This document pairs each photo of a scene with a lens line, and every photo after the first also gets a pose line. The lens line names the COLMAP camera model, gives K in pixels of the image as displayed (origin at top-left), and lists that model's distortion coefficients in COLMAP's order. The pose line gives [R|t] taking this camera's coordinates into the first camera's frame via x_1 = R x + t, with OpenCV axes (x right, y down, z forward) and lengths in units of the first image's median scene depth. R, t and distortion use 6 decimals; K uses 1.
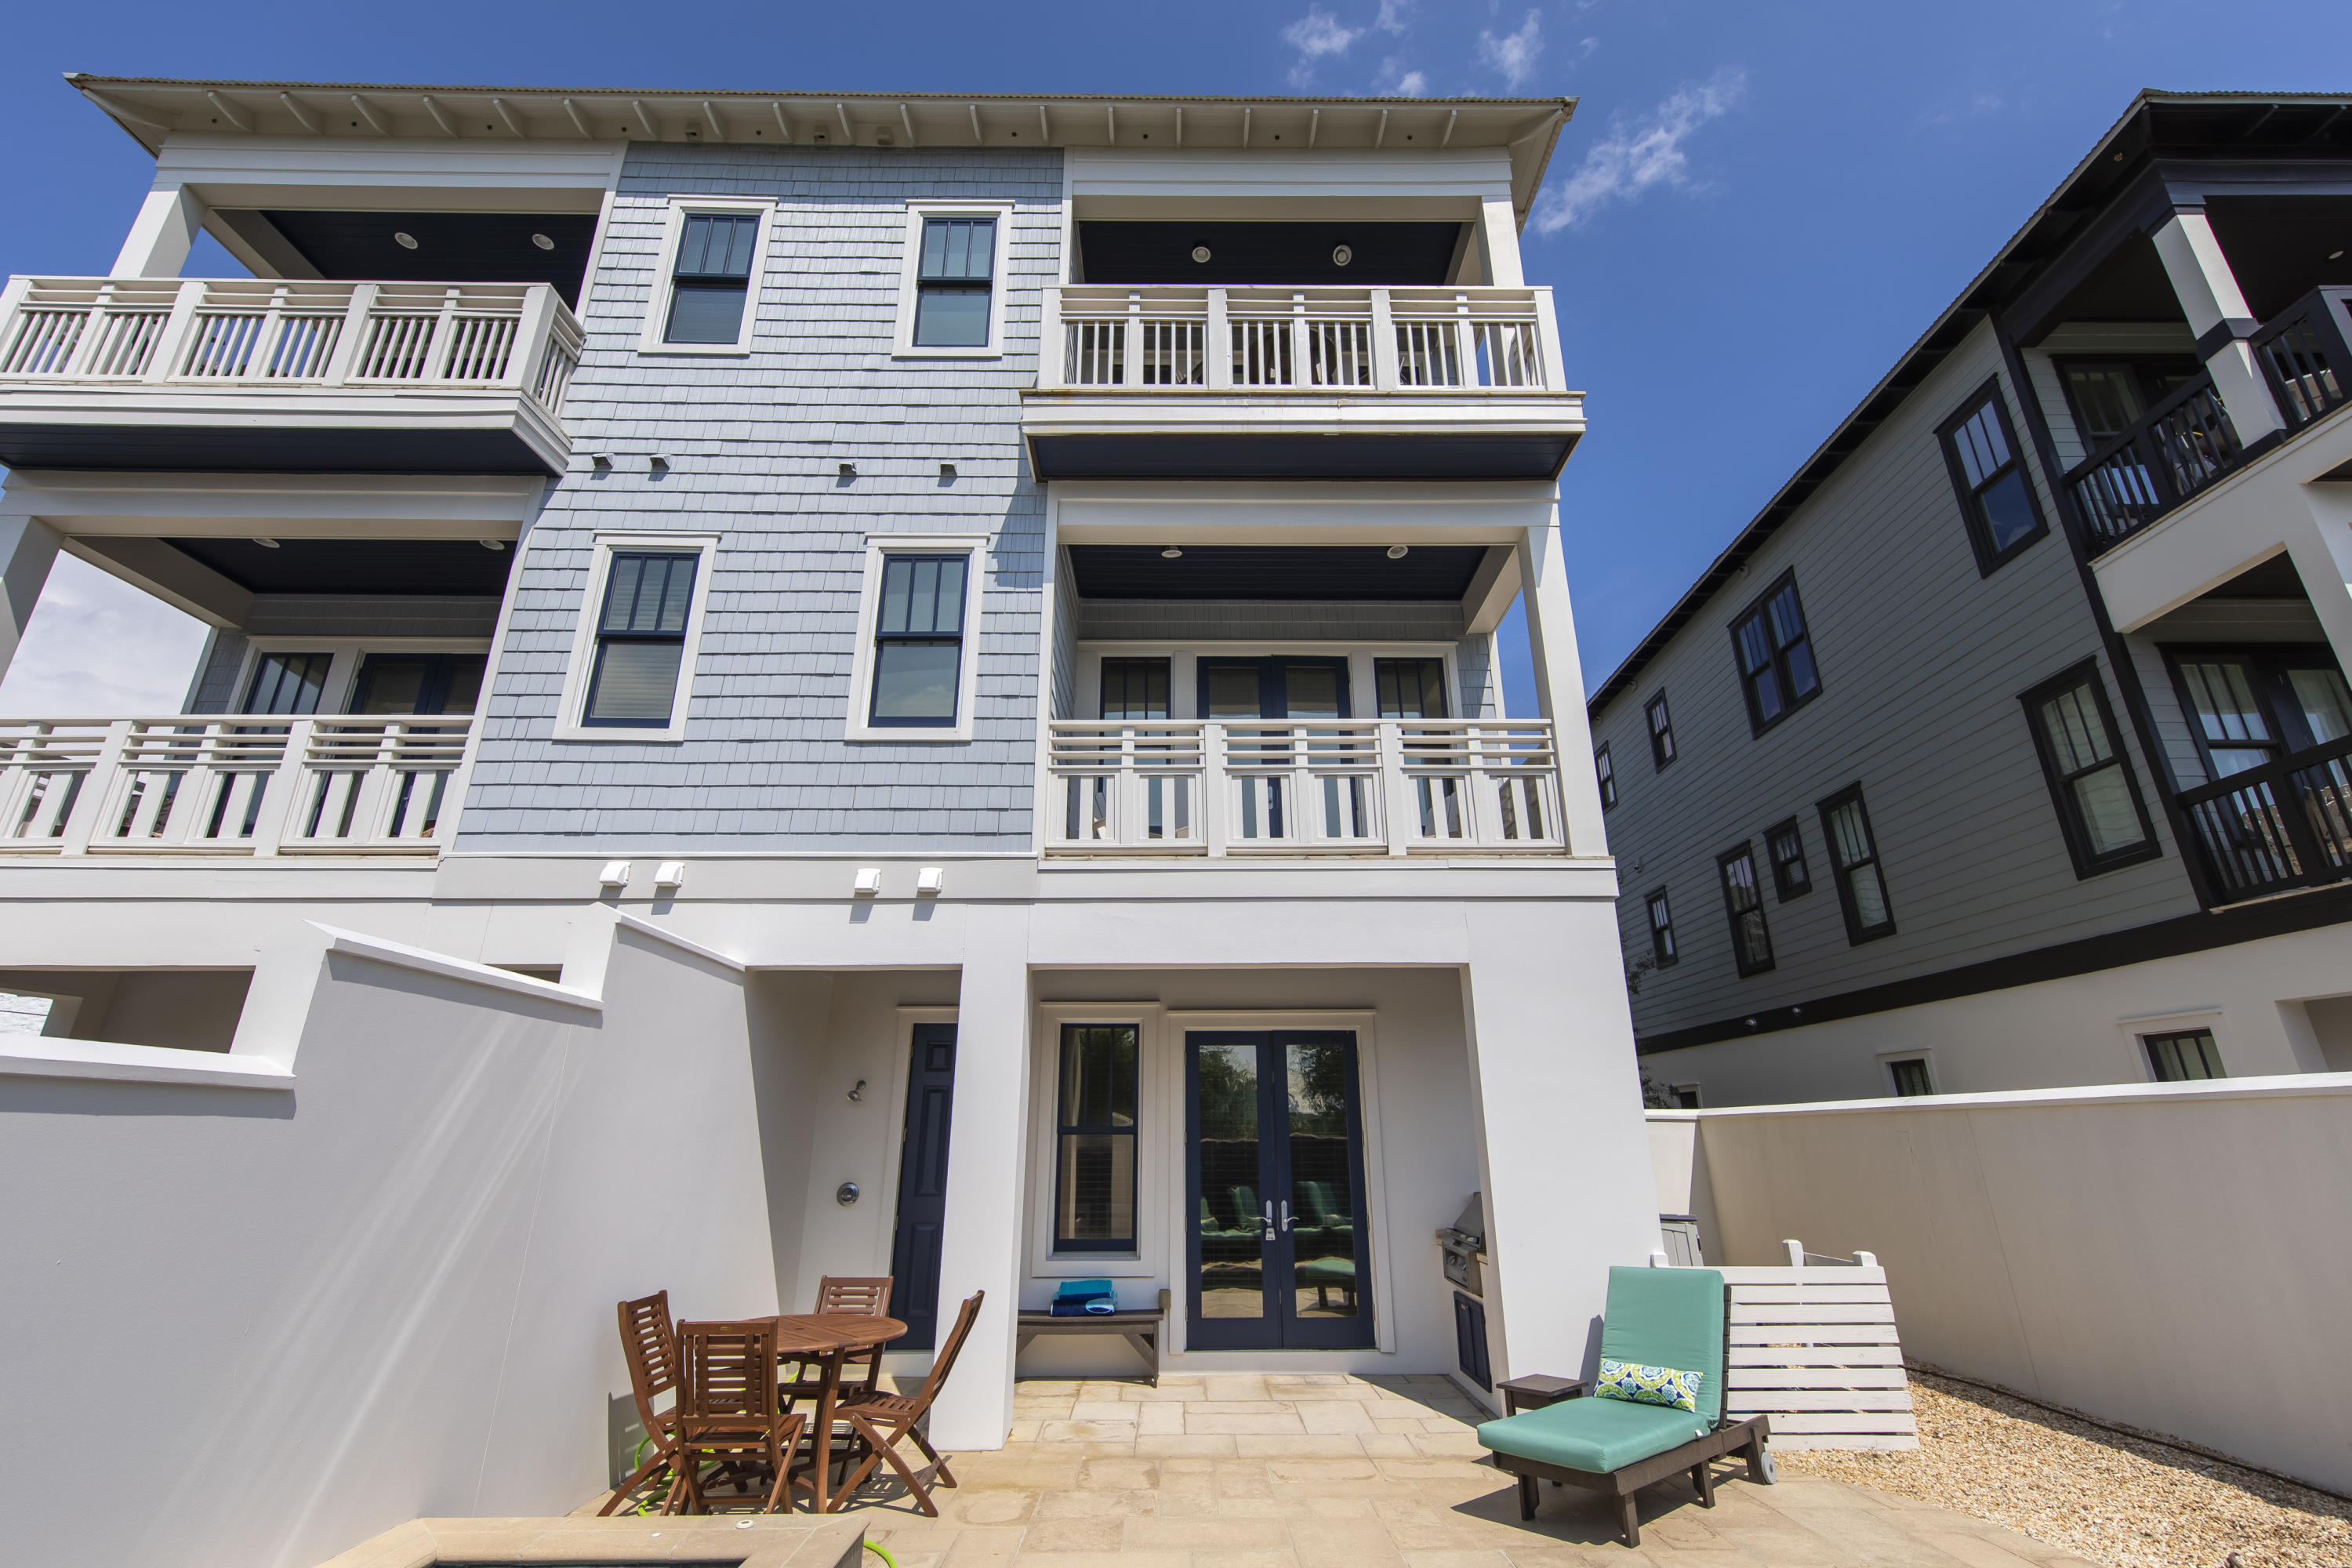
lens RADIAL K [[997.6, 0, 1178.0], [0, 997.6, 783.8], [0, 0, 1]] dist [0.003809, -0.000397]
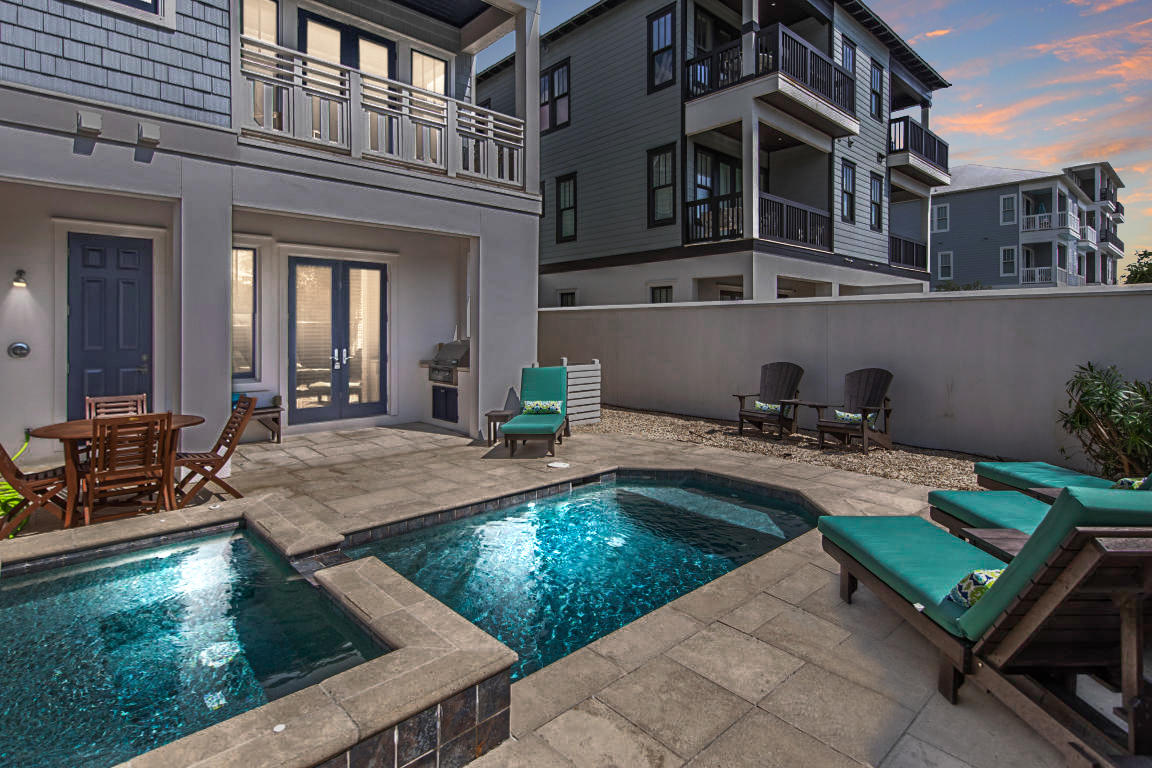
lens RADIAL K [[574.4, 0, 579.2], [0, 574.4, 330.4], [0, 0, 1]] dist [0.004977, 0.000718]
pose [[0.736520, 0.000425, 0.676415, -0.272868], [-0.231158, 0.939953, 0.251107, 0.013051], [-0.635691, -0.341305, 0.692393, -0.009057]]
